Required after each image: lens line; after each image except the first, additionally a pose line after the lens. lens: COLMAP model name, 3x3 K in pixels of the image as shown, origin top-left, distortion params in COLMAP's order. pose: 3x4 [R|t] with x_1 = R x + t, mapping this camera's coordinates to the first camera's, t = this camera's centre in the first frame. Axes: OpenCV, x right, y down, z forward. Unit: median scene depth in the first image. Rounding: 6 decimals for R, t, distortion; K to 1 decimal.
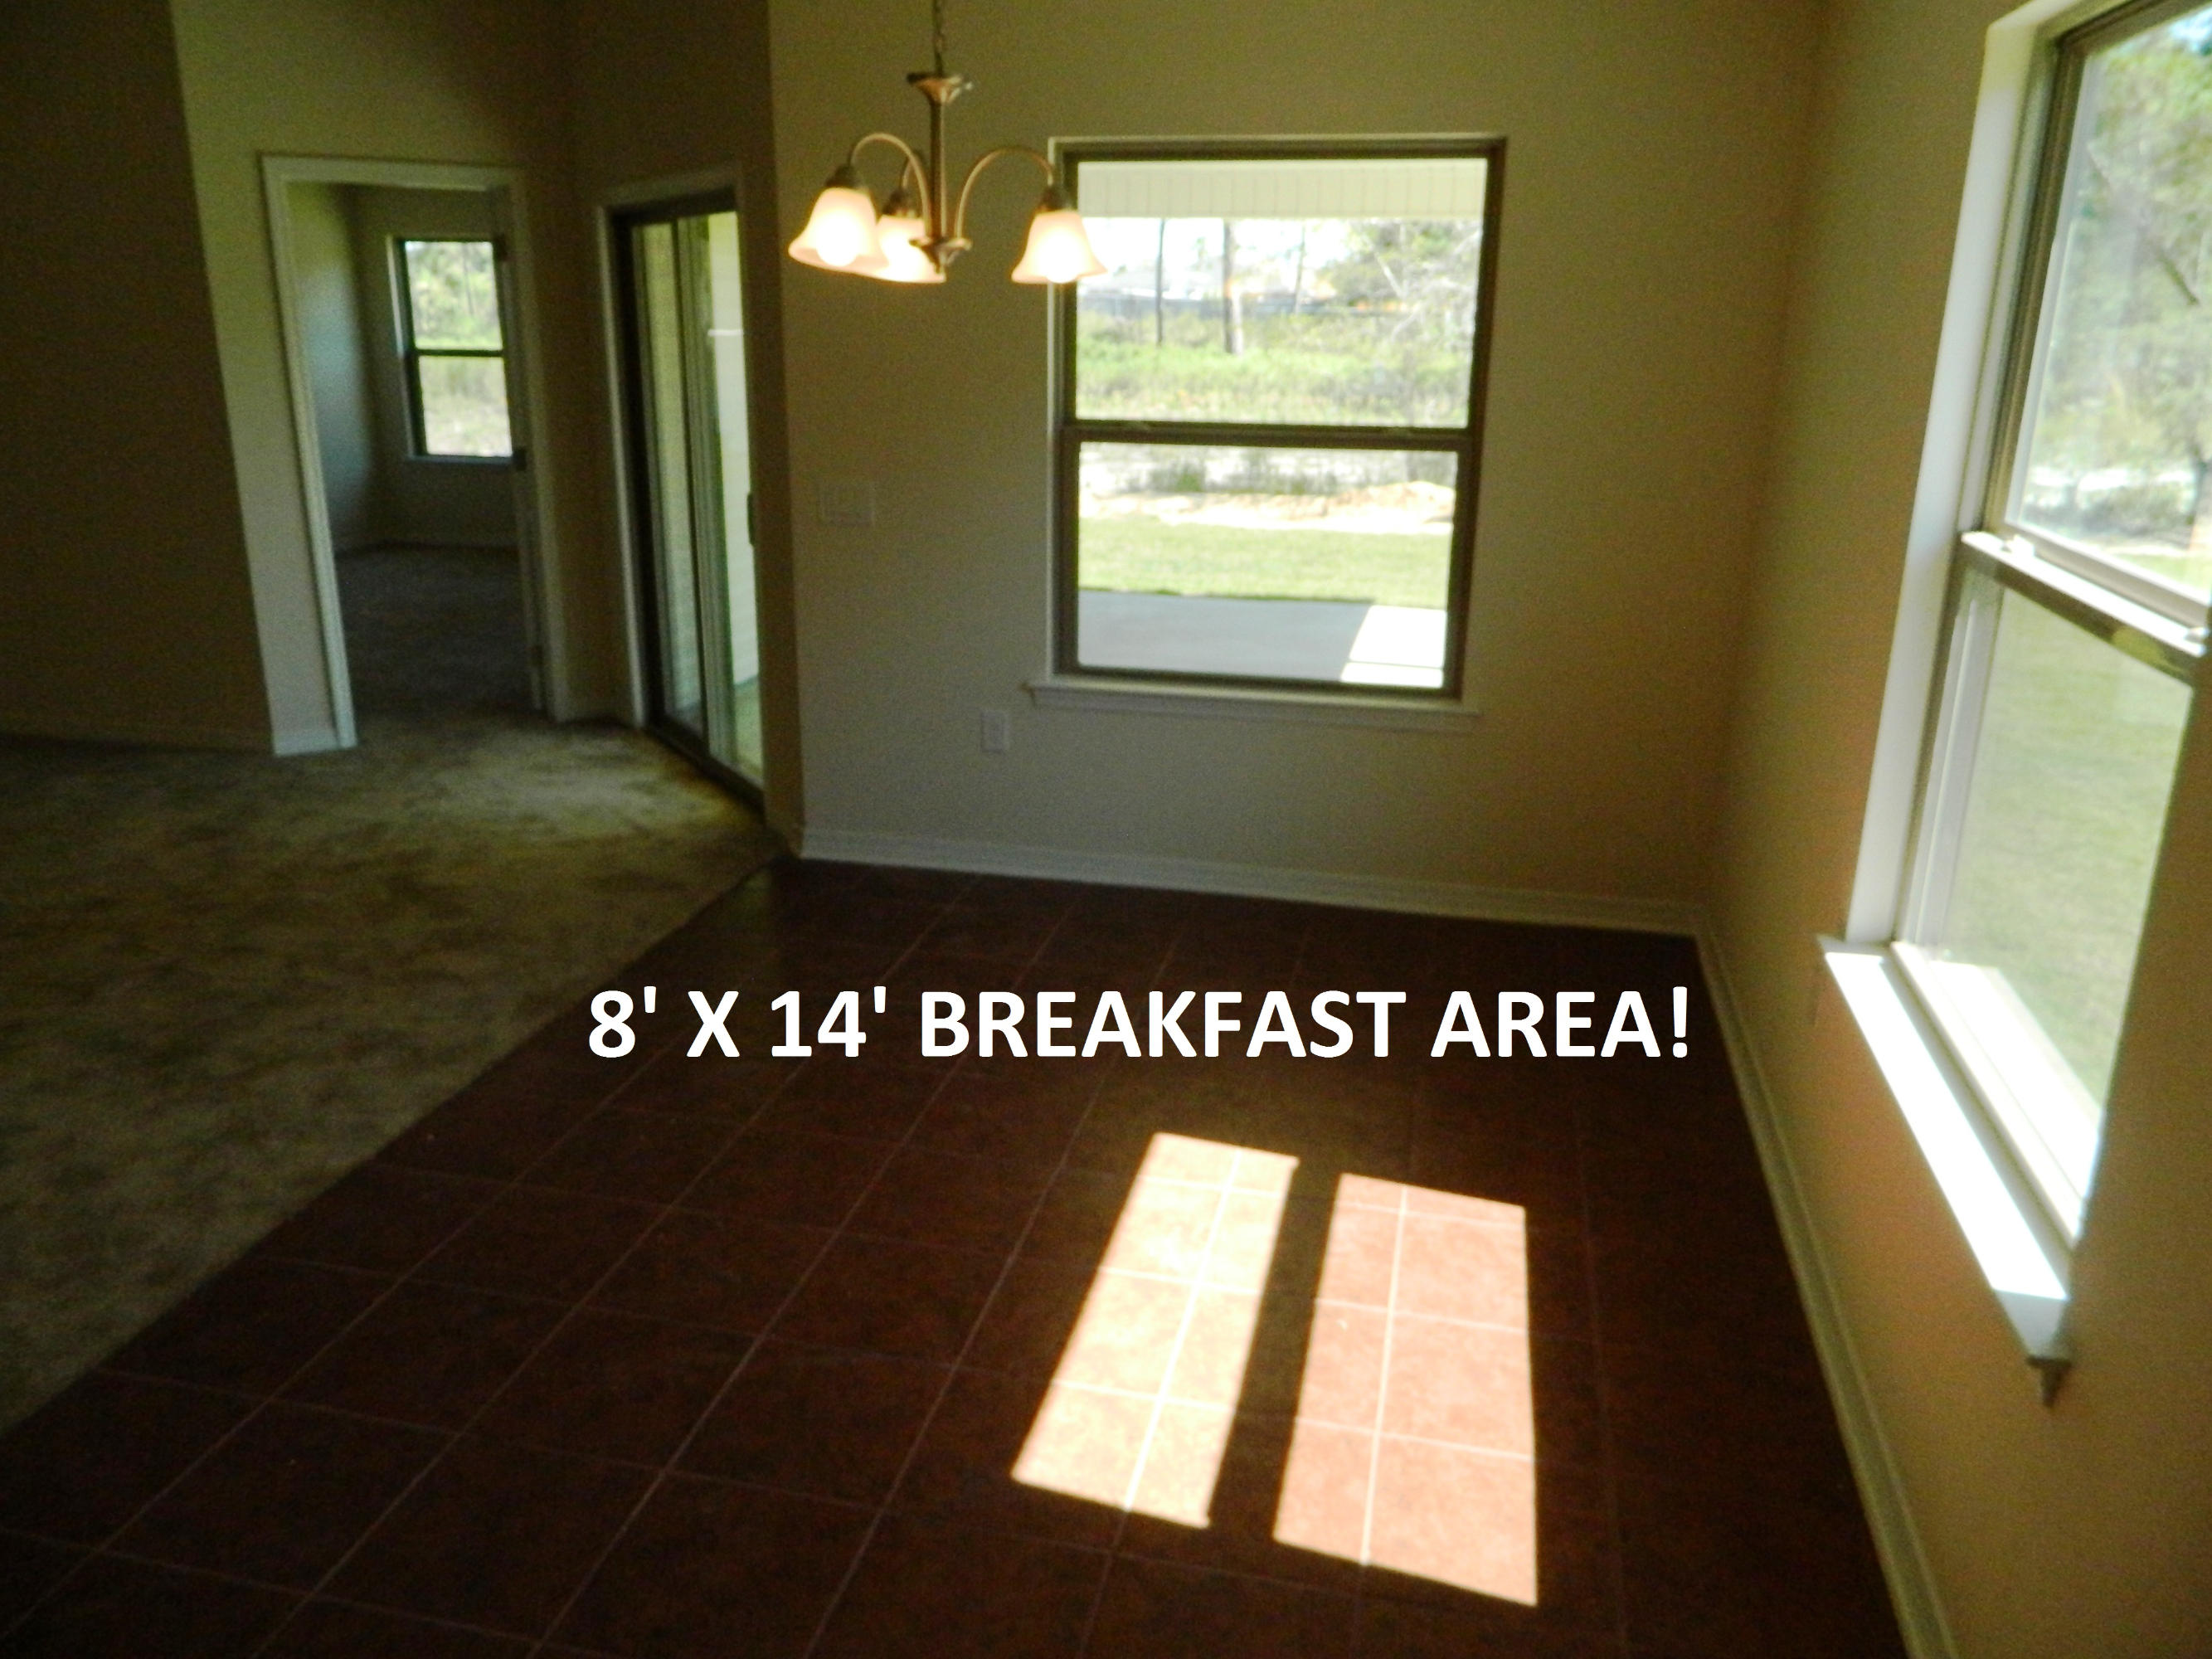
lens RADIAL K [[1677.0, 0, 1058.1], [0, 1677.0, 765.3], [0, 0, 1]] dist [0.025766, -0.006583]
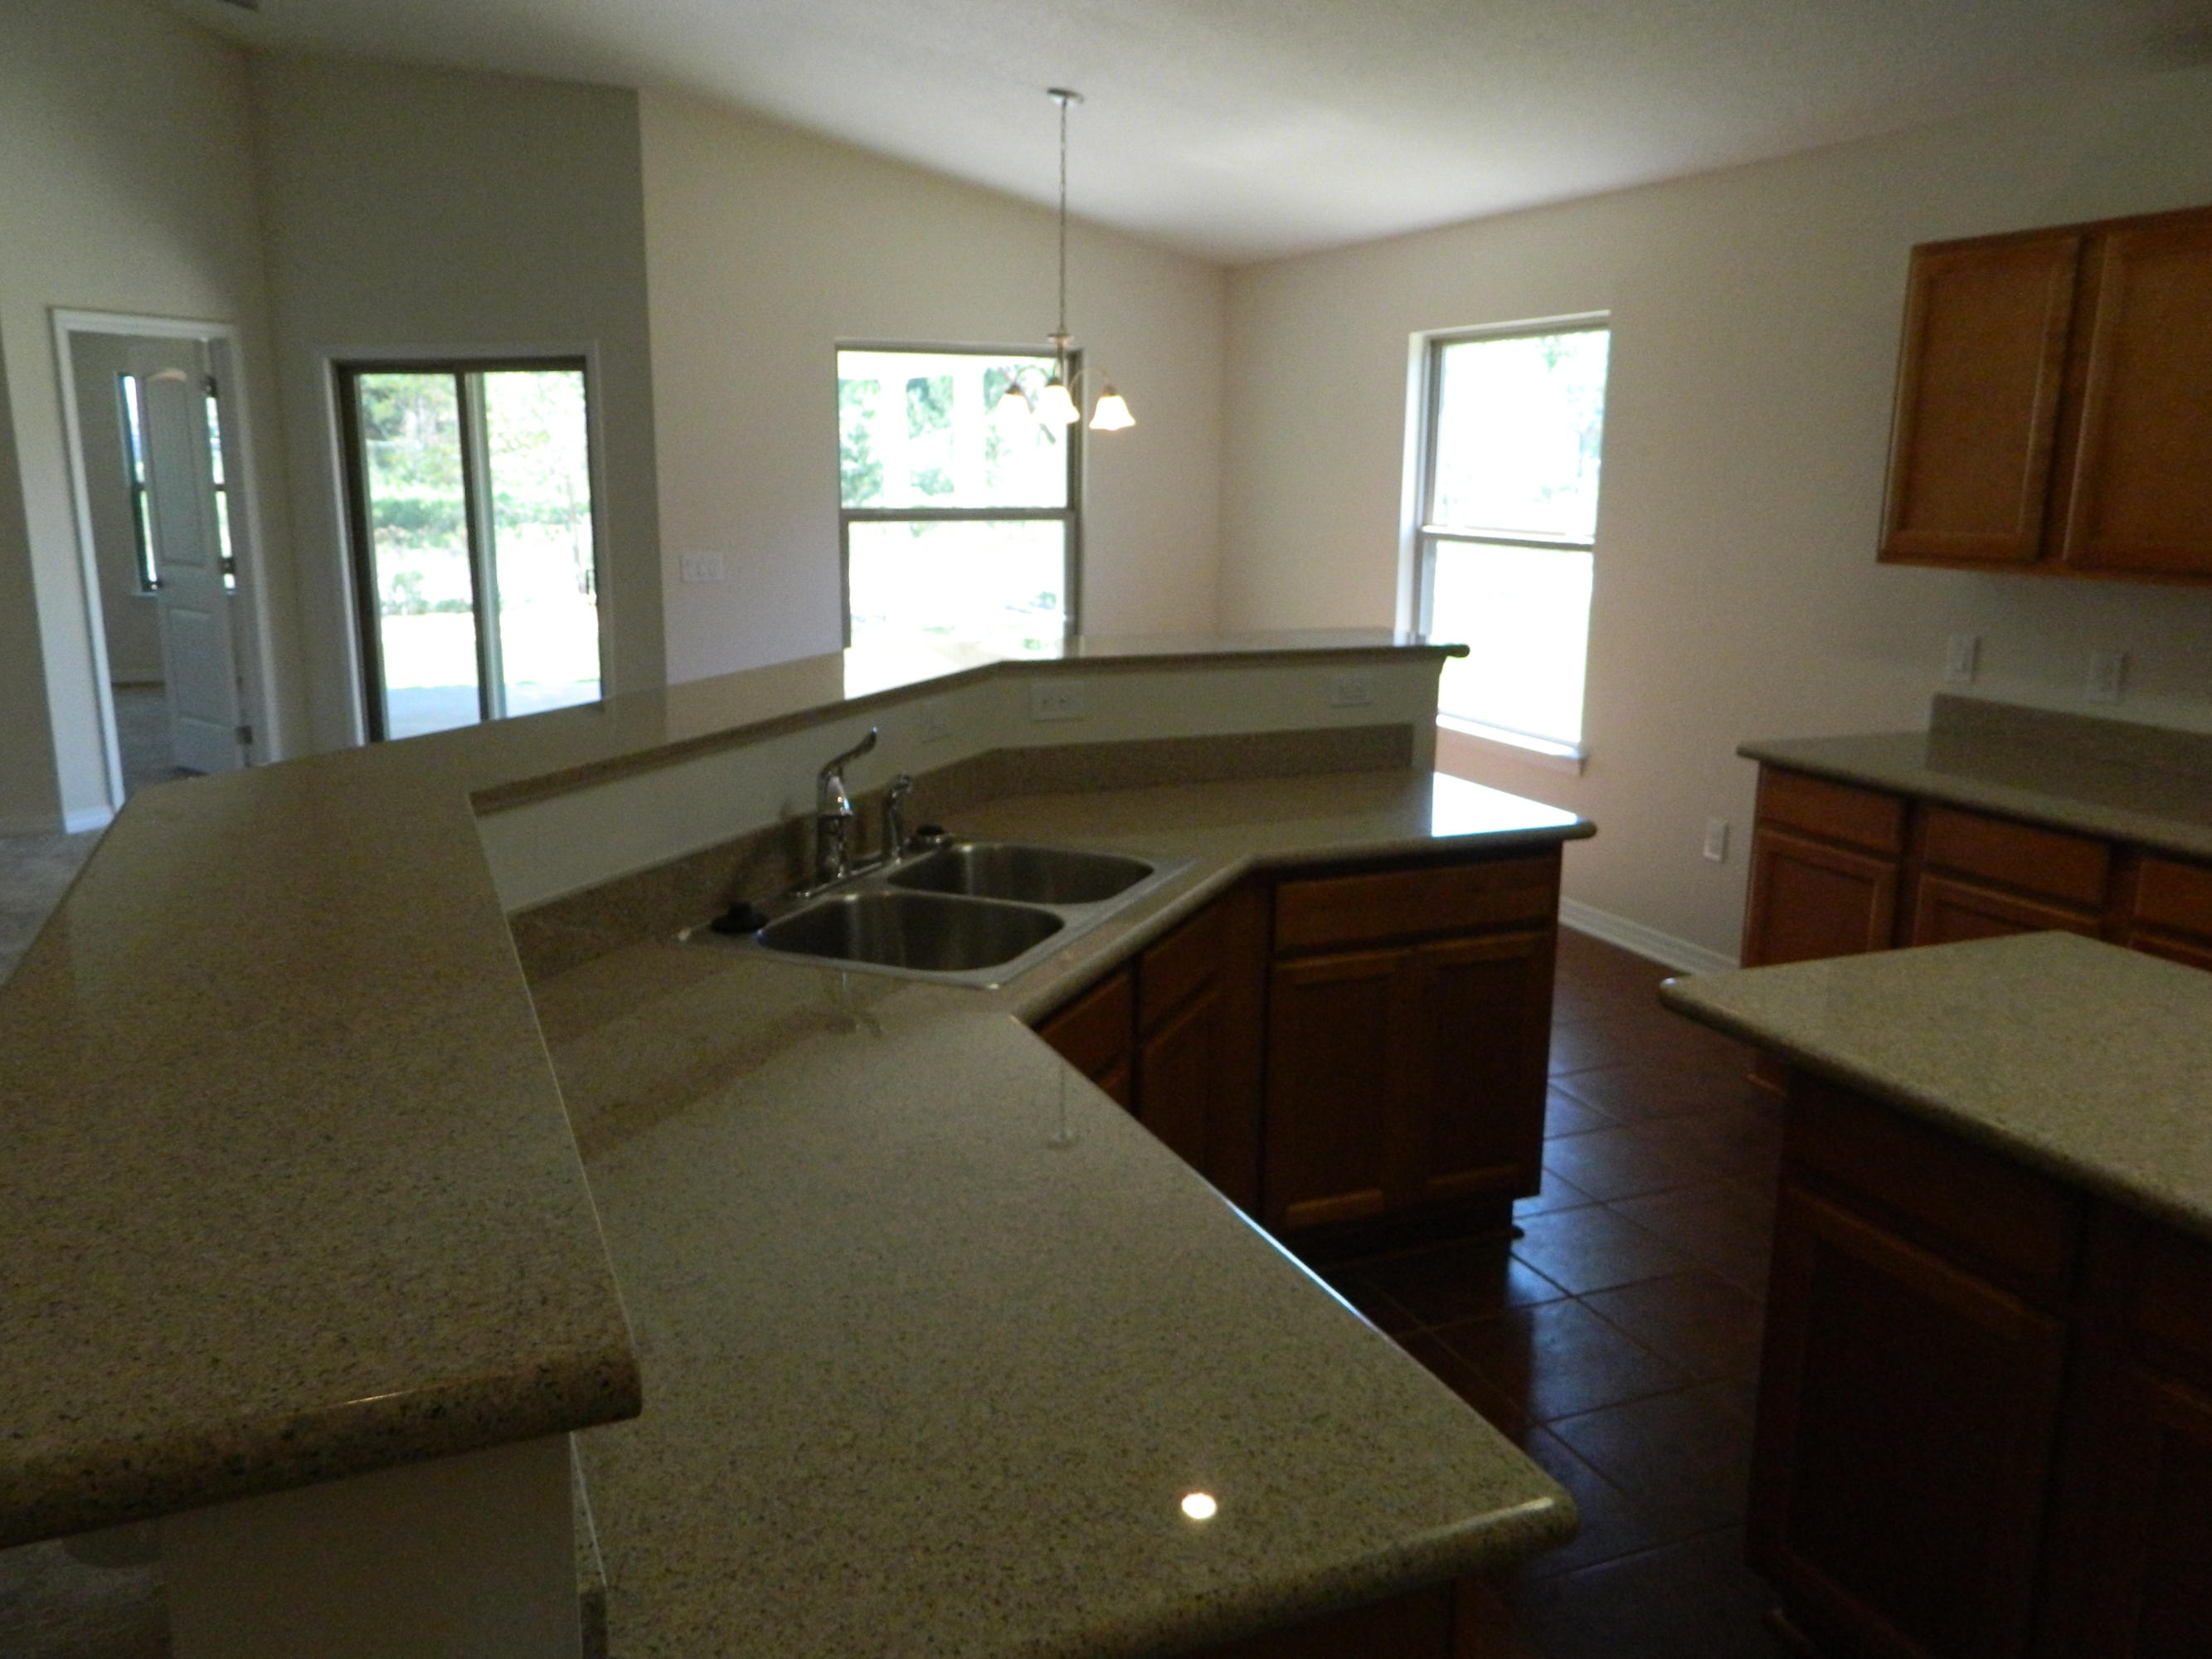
lens RADIAL K [[1677.0, 0, 1083.9], [0, 1677.0, 816.6], [0, 0, 1]] dist [0.025766, -0.006583]
pose [[0.801604, -0.127070, 0.584196, -0.713444], [0.157647, 0.987494, -0.001522, 0.111336], [-0.576697, 0.093317, 0.811611, -0.365466]]
